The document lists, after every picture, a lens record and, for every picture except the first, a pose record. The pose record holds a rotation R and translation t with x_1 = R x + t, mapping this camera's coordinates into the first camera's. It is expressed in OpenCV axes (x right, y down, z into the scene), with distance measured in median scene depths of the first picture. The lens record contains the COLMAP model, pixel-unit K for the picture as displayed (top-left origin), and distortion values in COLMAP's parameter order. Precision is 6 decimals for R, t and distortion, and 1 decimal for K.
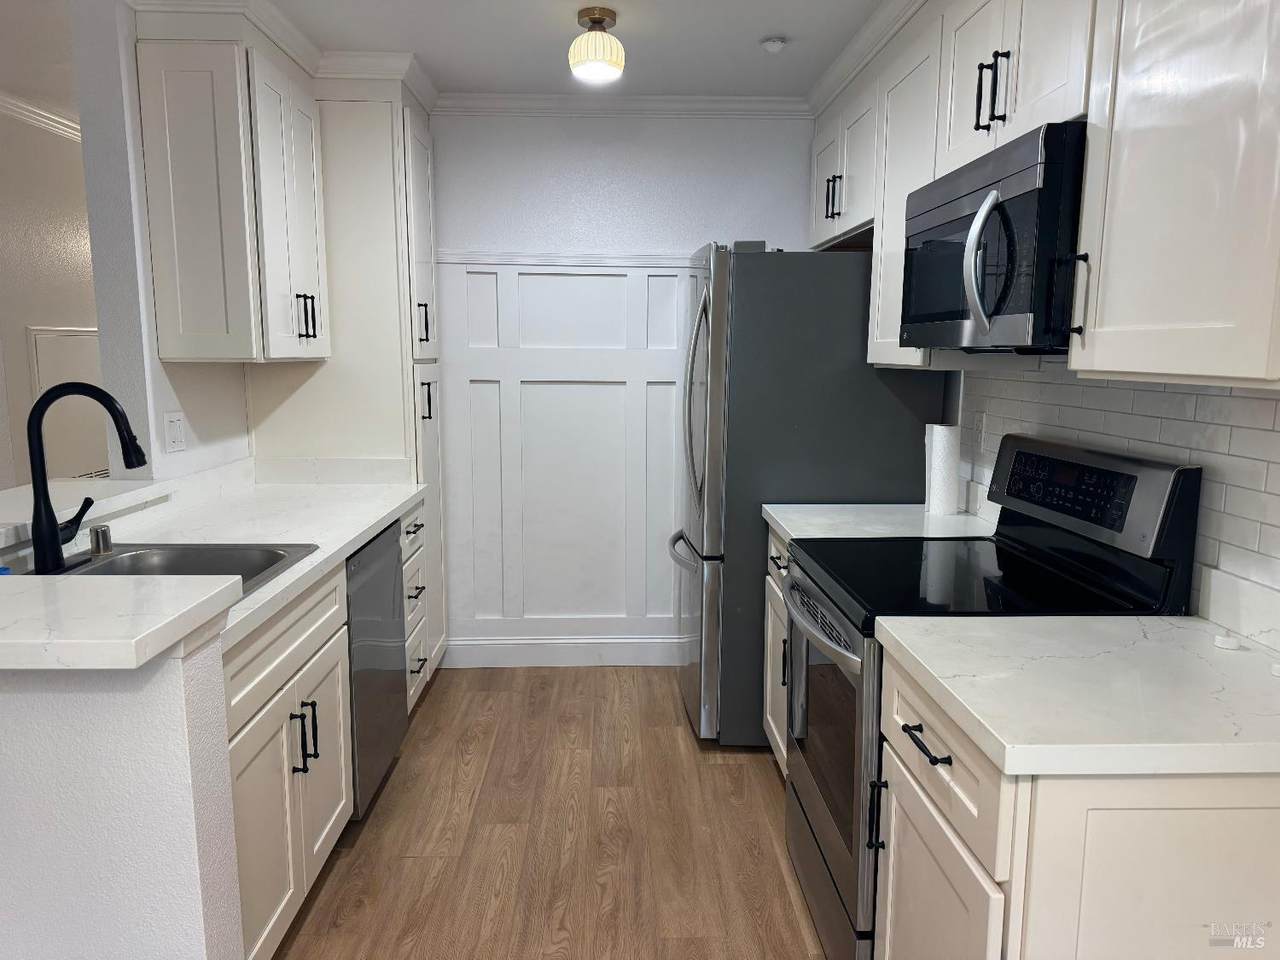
lens RADIAL K [[898.6, 0, 630.4], [0, 898.6, 490.0], [0, 0, 1]] dist [0.047173, -0.045413]
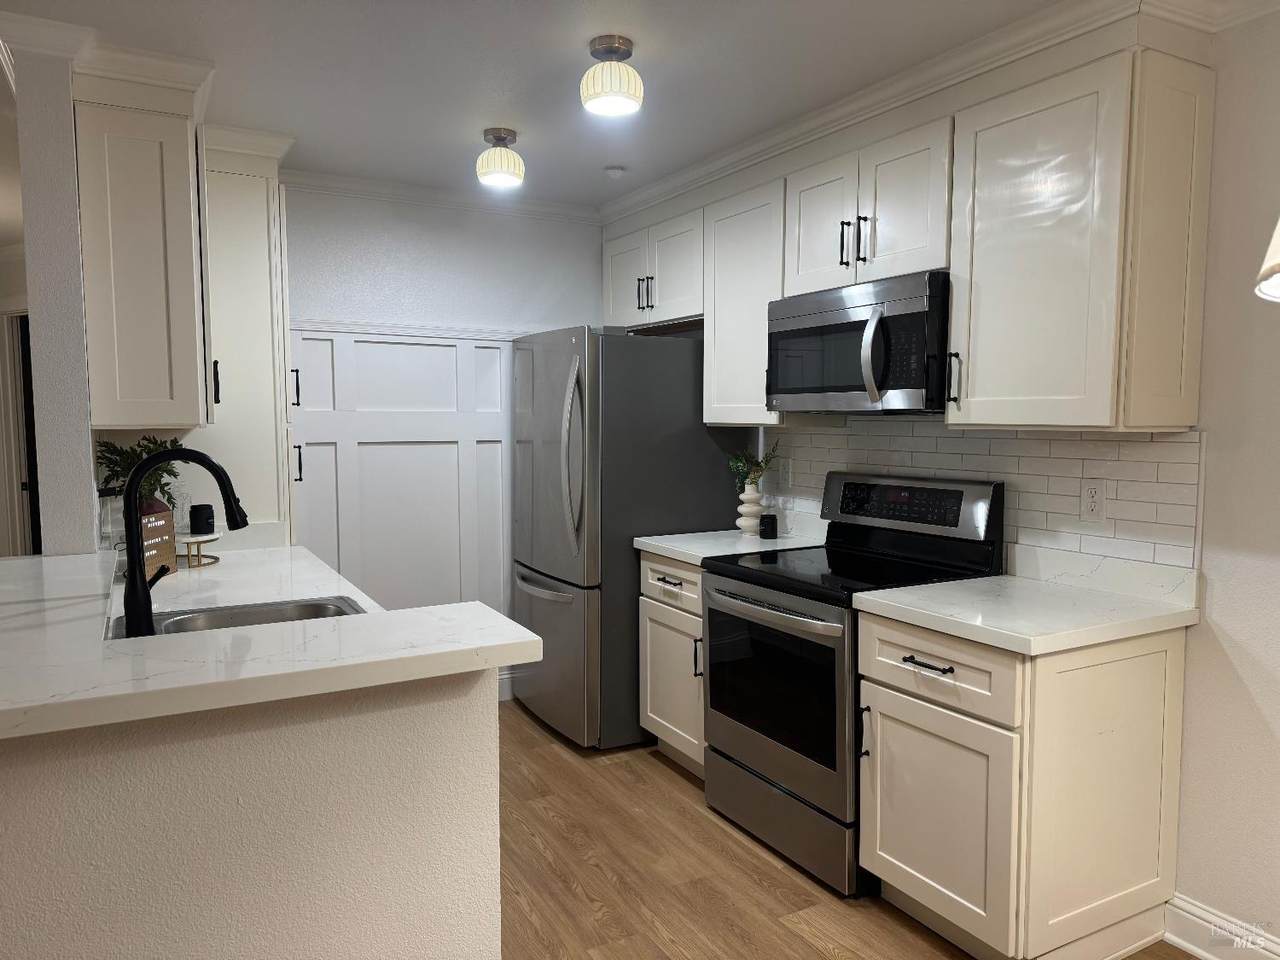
lens RADIAL K [[898.6, 0, 631.8], [0, 898.6, 485.2], [0, 0, 1]] dist [0.047173, -0.045413]
pose [[0.891285, -0.042311, 0.451466, -0.511399], [0.074860, 0.995705, -0.054472, 0.013638], [-0.447222, 0.082347, 0.890624, -0.109647]]
